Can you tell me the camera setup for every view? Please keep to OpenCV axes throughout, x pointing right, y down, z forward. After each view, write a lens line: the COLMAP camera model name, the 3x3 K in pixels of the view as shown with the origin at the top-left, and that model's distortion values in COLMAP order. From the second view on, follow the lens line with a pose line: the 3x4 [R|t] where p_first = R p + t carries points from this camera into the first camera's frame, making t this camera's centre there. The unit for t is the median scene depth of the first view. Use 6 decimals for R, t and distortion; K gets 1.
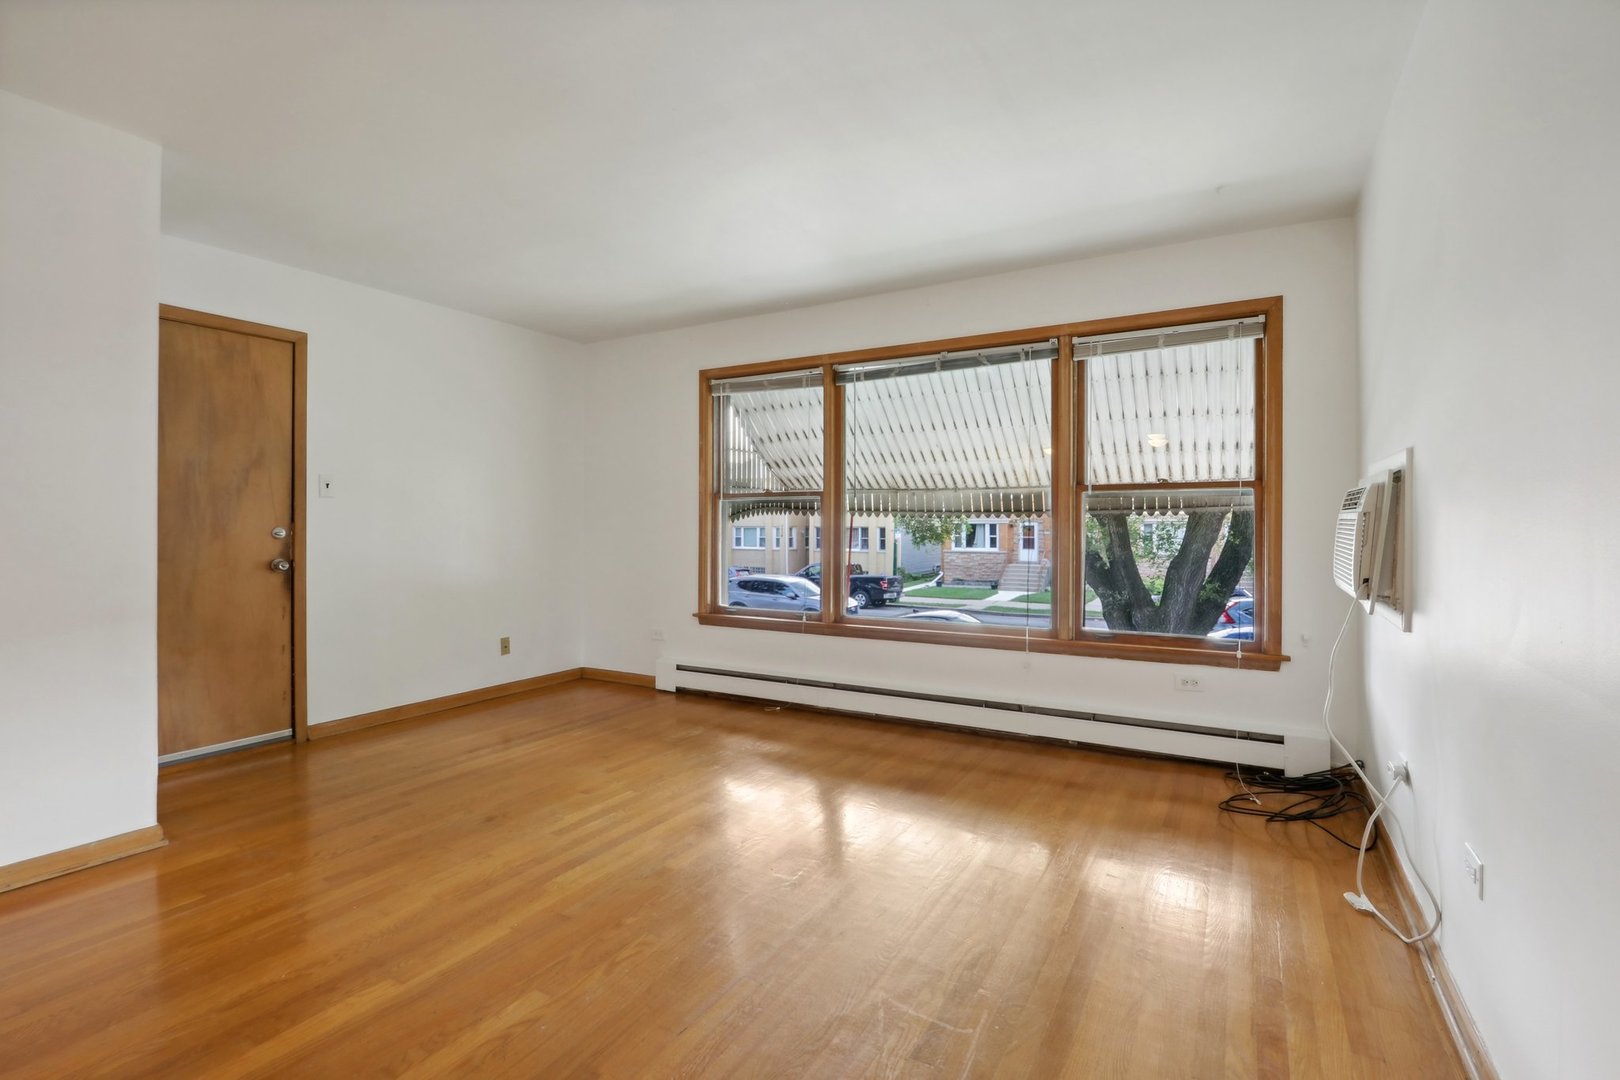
lens RADIAL K [[762.1, 0, 806.4], [0, 762.1, 525.0], [0, 0, 1]] dist [-0.024081, 0.003383]
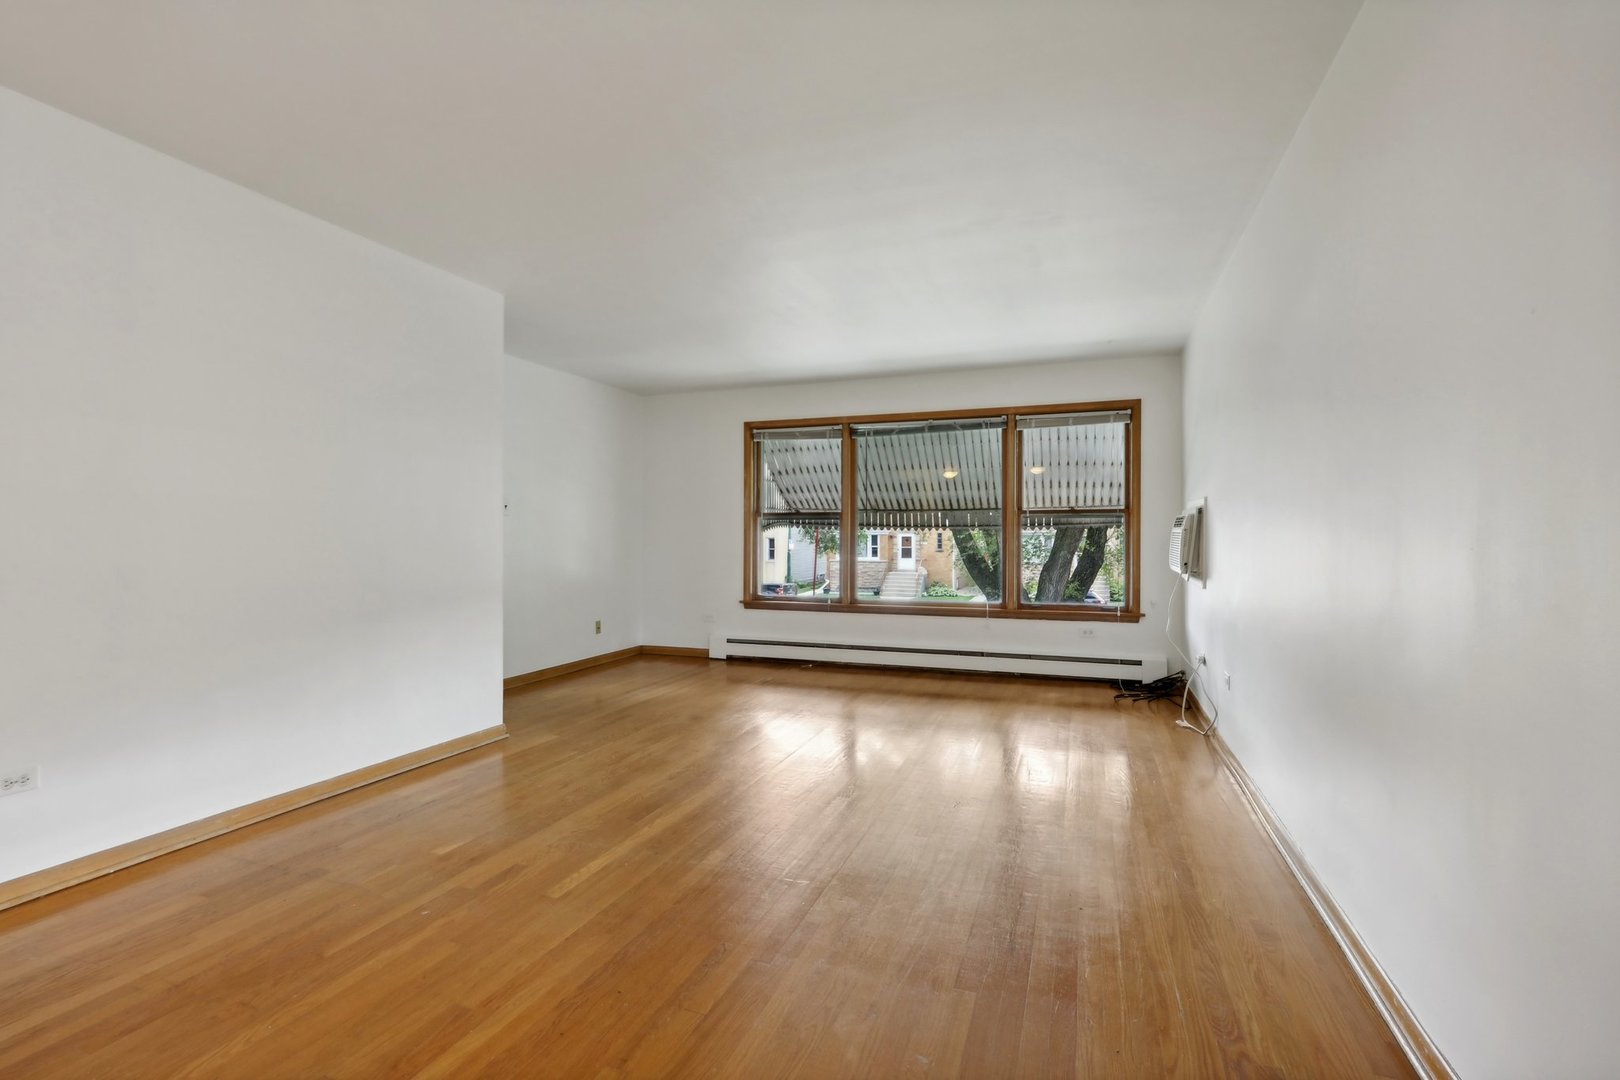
lens RADIAL K [[762.1, 0, 808.3], [0, 762.1, 538.5], [0, 0, 1]] dist [-0.024081, 0.003383]
pose [[0.984568, -0.000071, 0.175000, -0.295383], [-0.000449, 0.999996, 0.002934, 0.001248], [-0.174999, -0.002967, 0.984564, -0.400167]]
